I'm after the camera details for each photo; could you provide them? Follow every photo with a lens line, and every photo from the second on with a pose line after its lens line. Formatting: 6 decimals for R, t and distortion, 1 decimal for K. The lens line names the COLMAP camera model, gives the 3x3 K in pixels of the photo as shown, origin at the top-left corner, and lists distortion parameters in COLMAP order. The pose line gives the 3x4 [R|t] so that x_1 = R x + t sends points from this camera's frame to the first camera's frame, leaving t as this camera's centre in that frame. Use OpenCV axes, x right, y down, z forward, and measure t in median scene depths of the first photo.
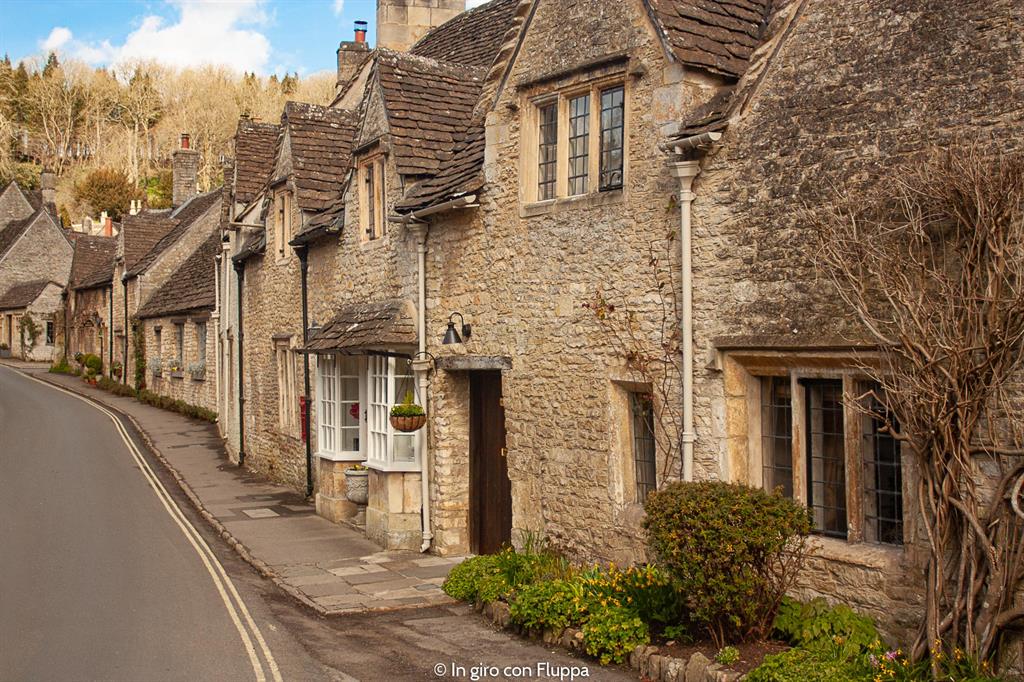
lens RADIAL K [[1151.6, 0, 460.2], [0, 1151.6, 341.8], [0, 0, 1]] dist [-0.028669, -0.014266]
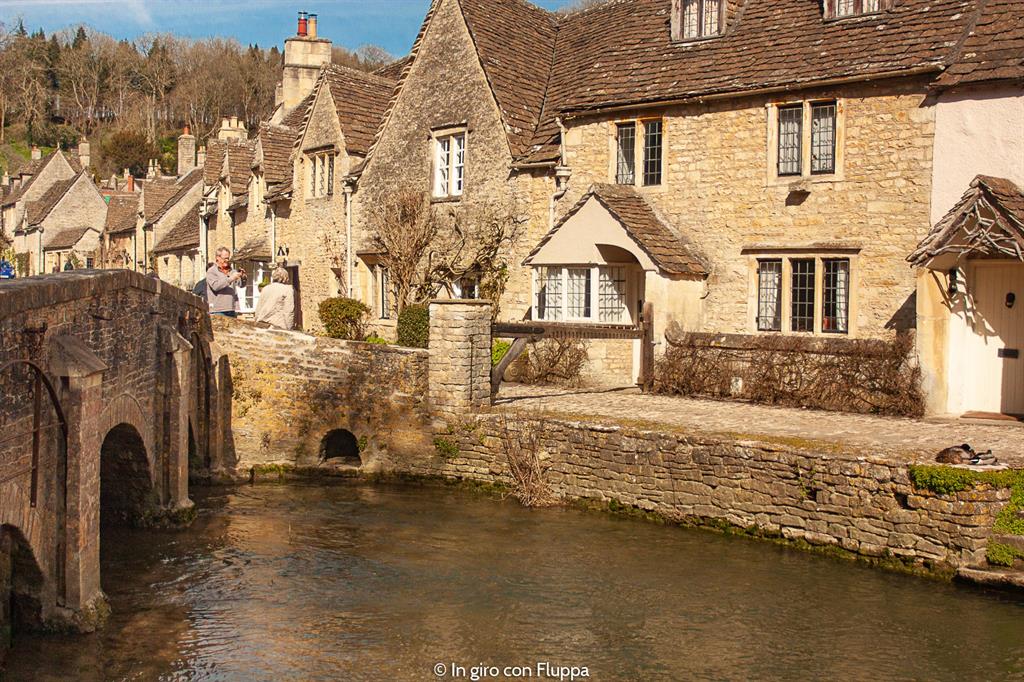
lens RADIAL K [[1151.6, 0, 460.2], [0, 1151.6, 341.8], [0, 0, 1]] dist [-0.028669, -0.014266]
pose [[0.999815, 0.011904, -0.015125, 0.275033], [-0.011238, 0.998996, 0.043357, 0.049335], [0.015626, -0.043179, 0.998945, -0.948265]]
